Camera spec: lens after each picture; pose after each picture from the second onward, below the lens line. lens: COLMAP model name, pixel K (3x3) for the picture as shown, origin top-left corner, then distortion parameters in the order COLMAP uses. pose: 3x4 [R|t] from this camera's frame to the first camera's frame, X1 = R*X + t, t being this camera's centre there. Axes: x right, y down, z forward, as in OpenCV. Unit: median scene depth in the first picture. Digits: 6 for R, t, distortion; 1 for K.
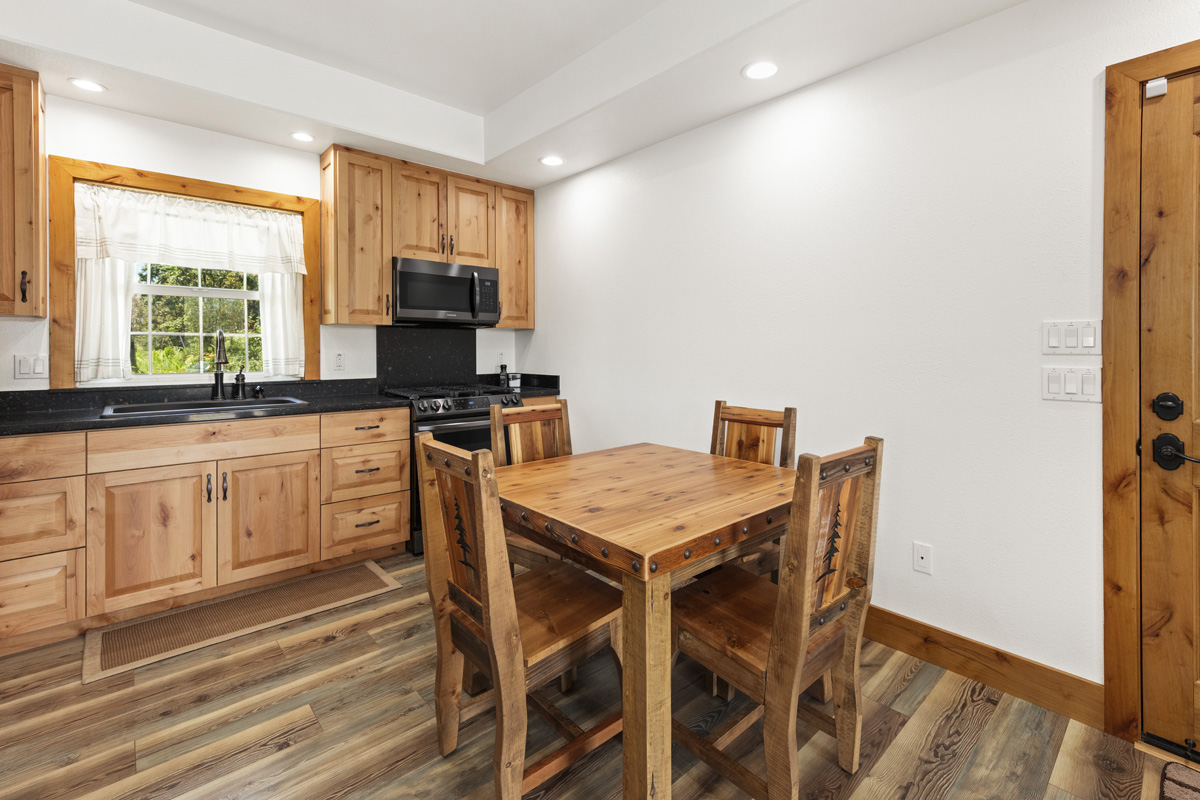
lens RADIAL K [[524.1, 0, 597.2], [0, 524.1, 349.2], [0, 0, 1]] dist [-0.001028, -0.000182]
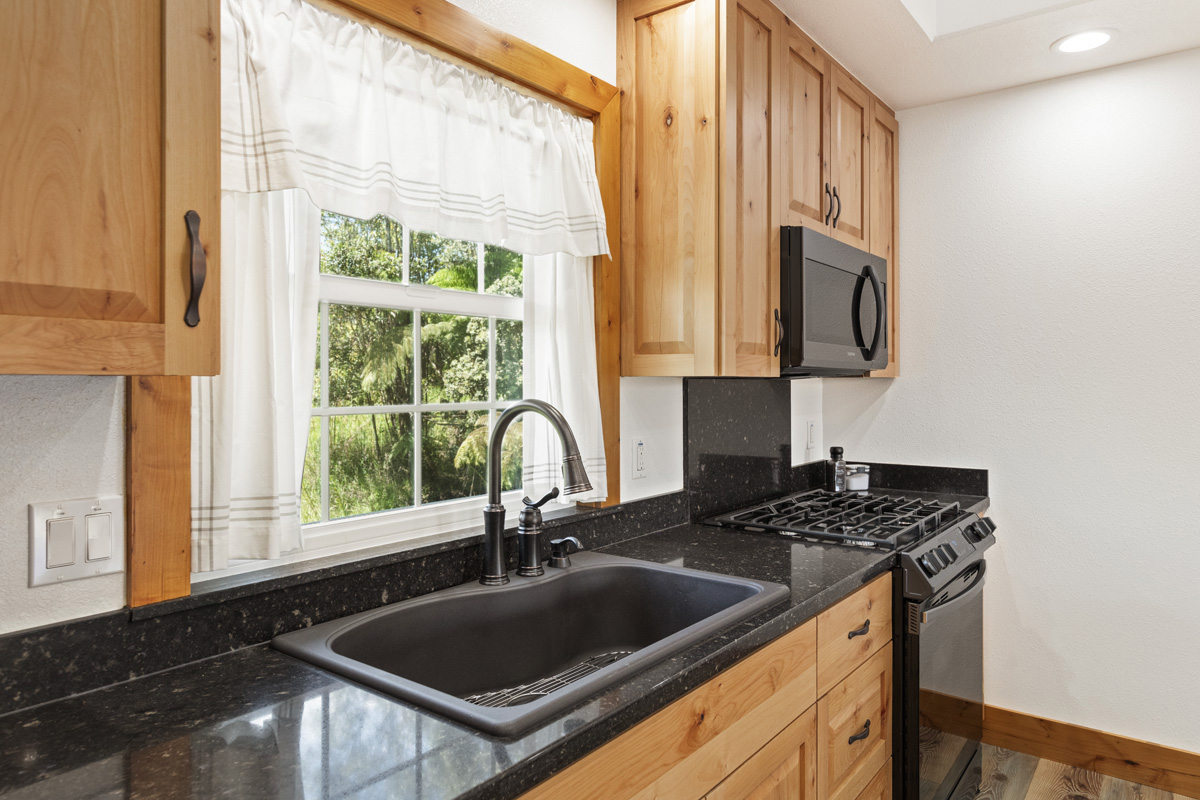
lens RADIAL K [[735.5, 0, 602.8], [0, 735.5, 379.3], [0, 0, 1]] dist [0.000201, -0.000966]
pose [[0.984146, -0.007292, 0.177210, -0.690657], [0.009031, 0.999919, -0.009013, -0.041815], [-0.177130, 0.010470, 0.984132, 0.428114]]
